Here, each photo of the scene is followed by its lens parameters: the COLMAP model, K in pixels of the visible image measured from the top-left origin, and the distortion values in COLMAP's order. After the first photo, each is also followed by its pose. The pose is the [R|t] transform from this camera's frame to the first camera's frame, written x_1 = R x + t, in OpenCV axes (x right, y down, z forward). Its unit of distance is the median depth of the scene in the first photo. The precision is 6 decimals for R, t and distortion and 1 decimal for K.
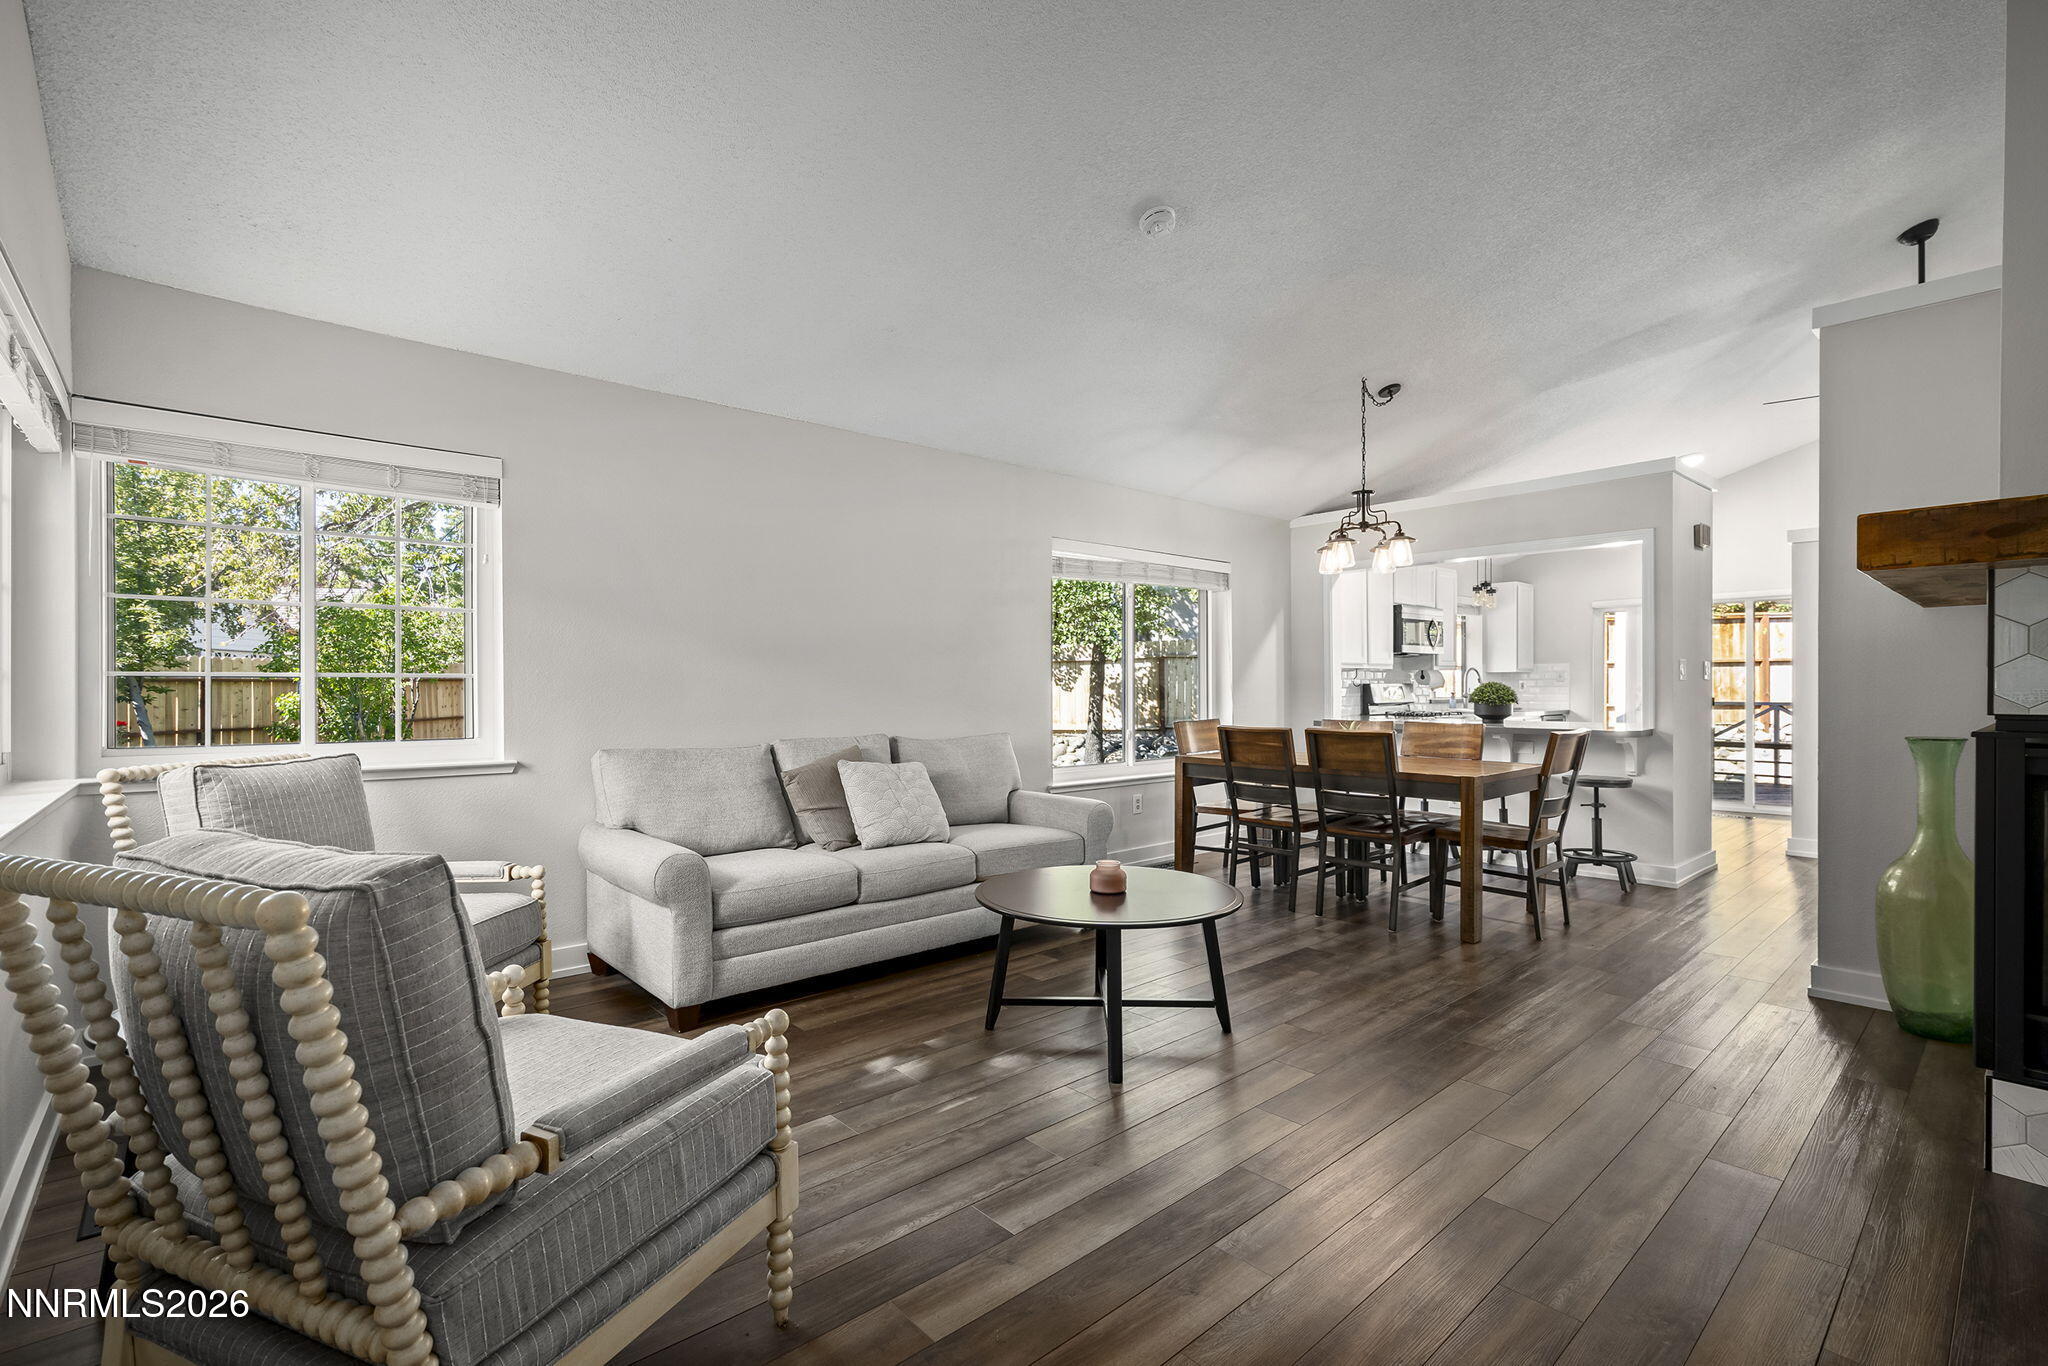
lens RADIAL K [[929.2, 0, 1024.0], [0, 929.2, 683.0], [0, 0, 1]] dist [0.003075, 0.000369]
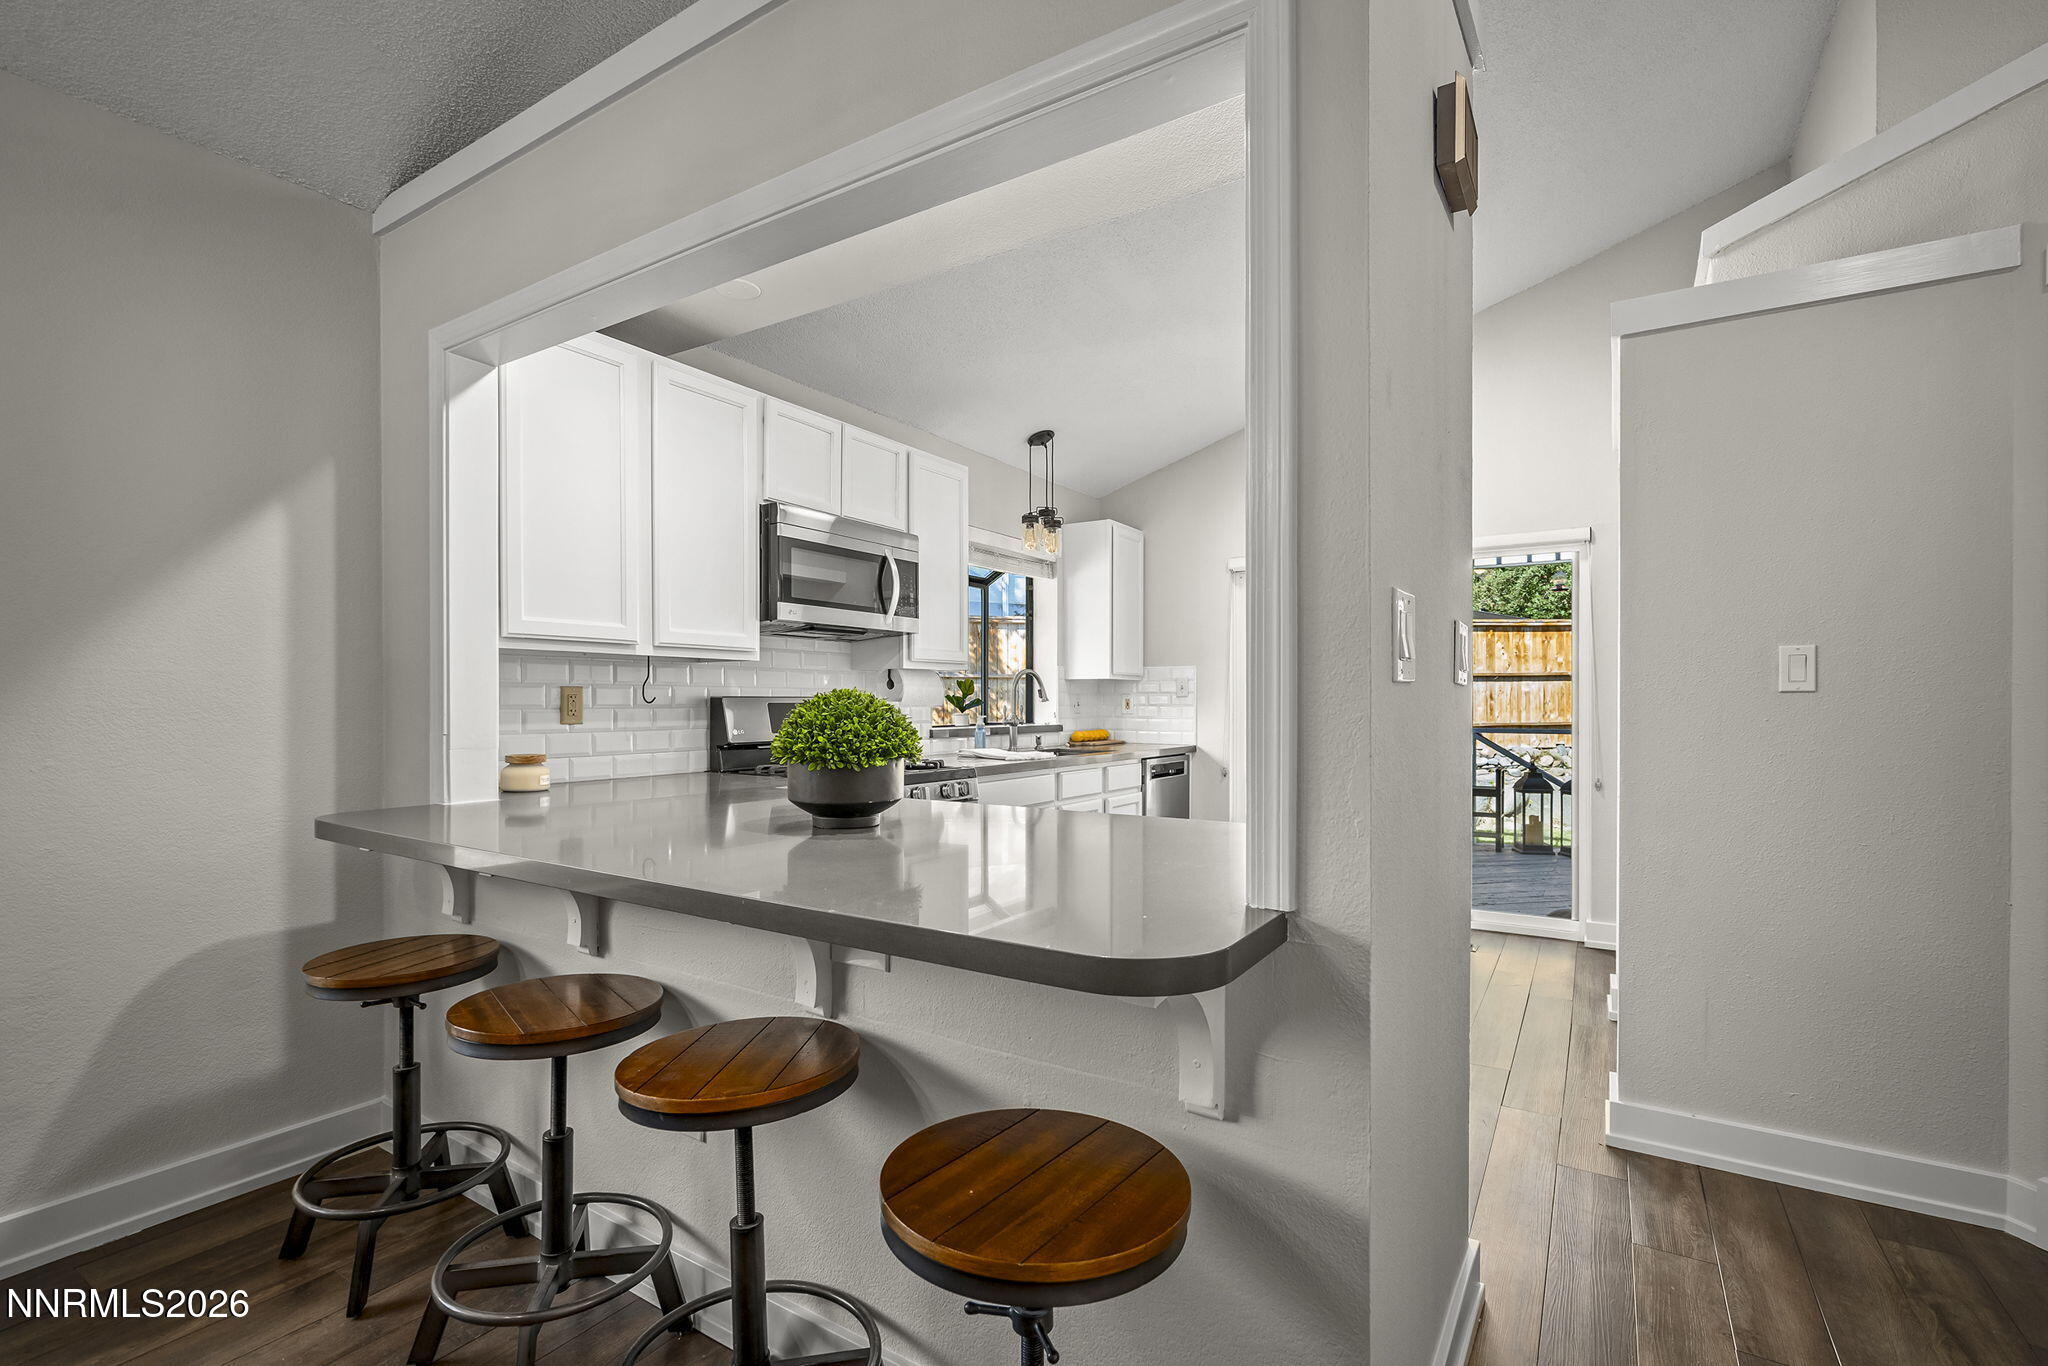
lens RADIAL K [[929.9, 0, 1027.6], [0, 929.9, 691.6], [0, 0, 1]] dist [-0.003840, -0.000049]
pose [[0.960731, 0.009062, 0.277332, 0.451533], [-0.006861, 0.999937, -0.008907, 0.001357], [-0.277396, 0.006654, 0.960733, 0.655299]]
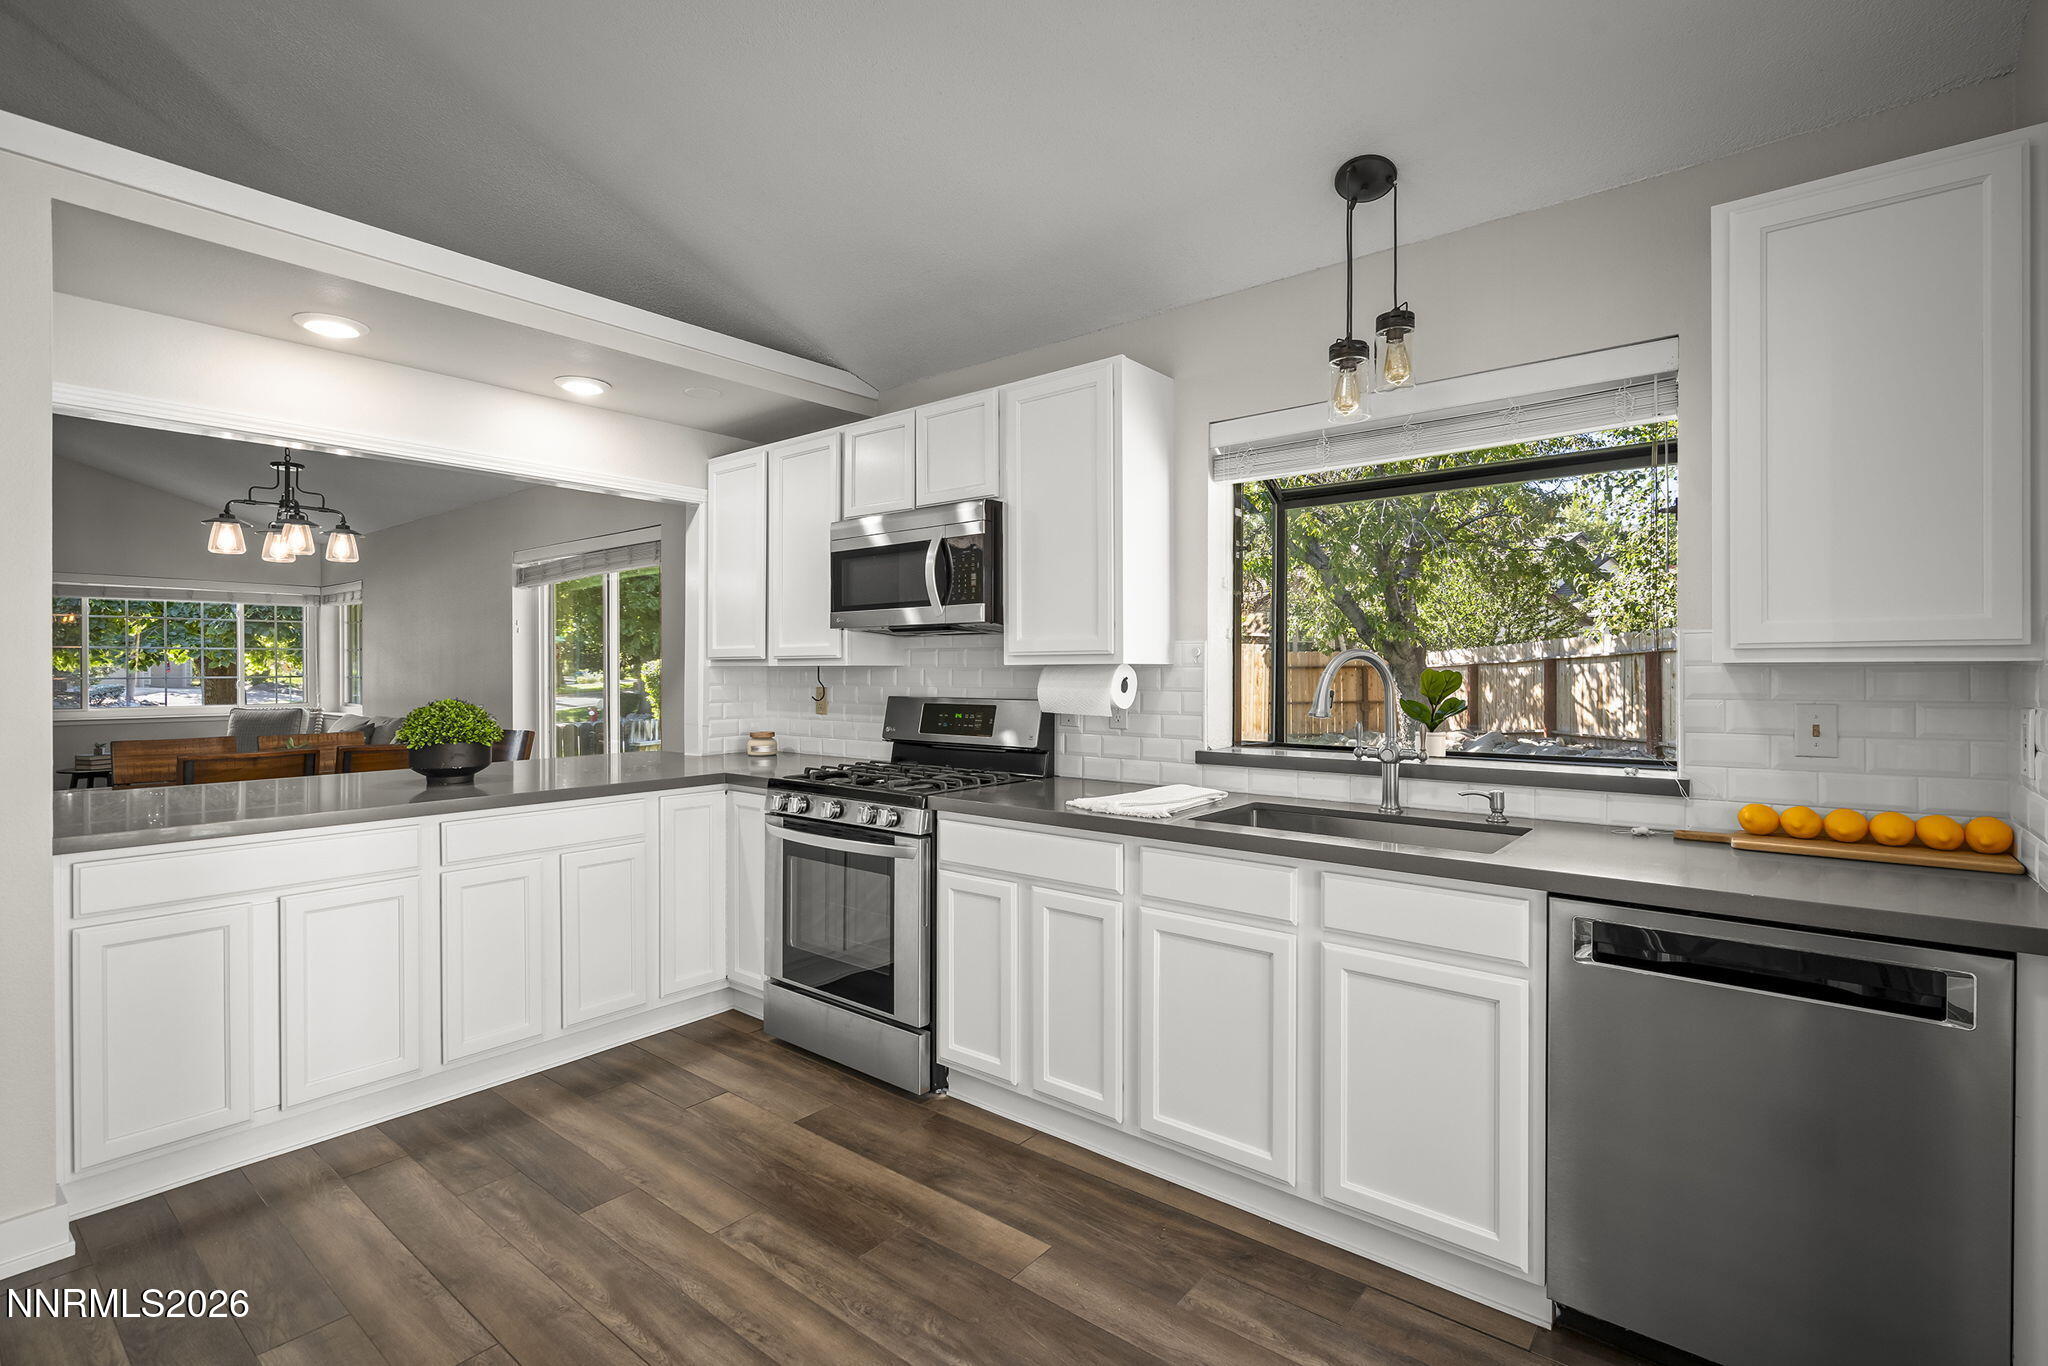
lens RADIAL K [[929.2, 0, 1024.0], [0, 929.2, 683.0], [0, 0, 1]] dist [0.003075, 0.000369]
pose [[0.166291, 0.006823, -0.986053, 0.974832], [-0.000085, 0.999976, 0.006905, -0.010107], [0.986077, -0.001064, 0.166288, 1.142976]]
